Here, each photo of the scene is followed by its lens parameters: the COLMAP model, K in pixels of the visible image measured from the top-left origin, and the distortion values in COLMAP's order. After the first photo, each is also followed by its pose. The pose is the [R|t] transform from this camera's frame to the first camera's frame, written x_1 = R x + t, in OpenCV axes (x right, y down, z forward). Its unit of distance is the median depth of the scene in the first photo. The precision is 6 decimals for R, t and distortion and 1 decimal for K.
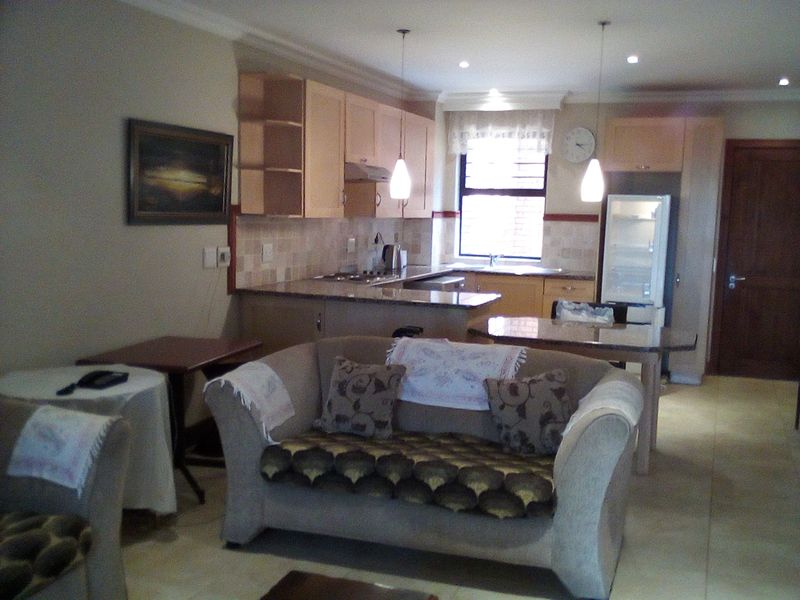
lens RADIAL K [[845.5, 0, 427.7], [0, 845.5, 301.0], [0, 0, 1]] dist [0.161481, -0.464840]
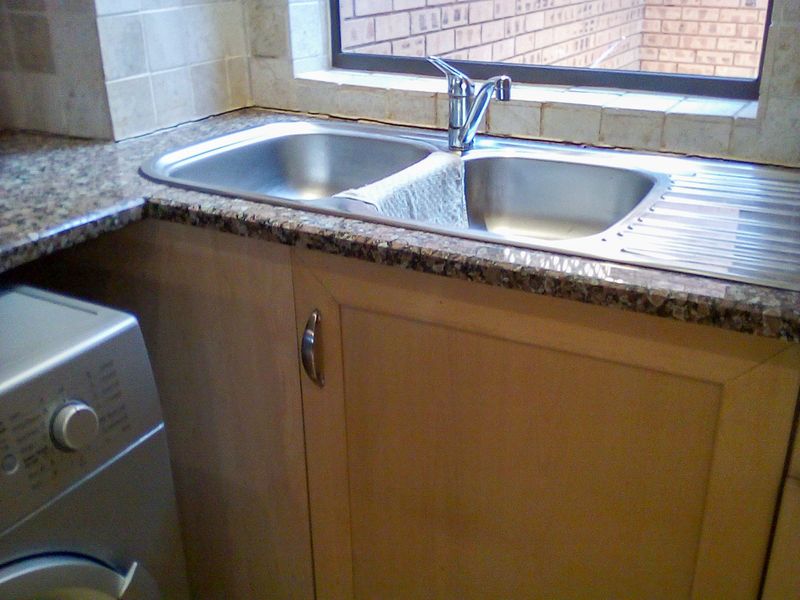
lens RADIAL K [[845.5, 0, 427.7], [0, 845.5, 301.0], [0, 0, 1]] dist [0.161481, -0.464840]
pose [[0.989731, 0.024632, -0.140801, 0.145364], [0.016458, 0.958851, 0.283433, -0.089696], [0.141988, -0.282840, 0.948599, 1.247804]]
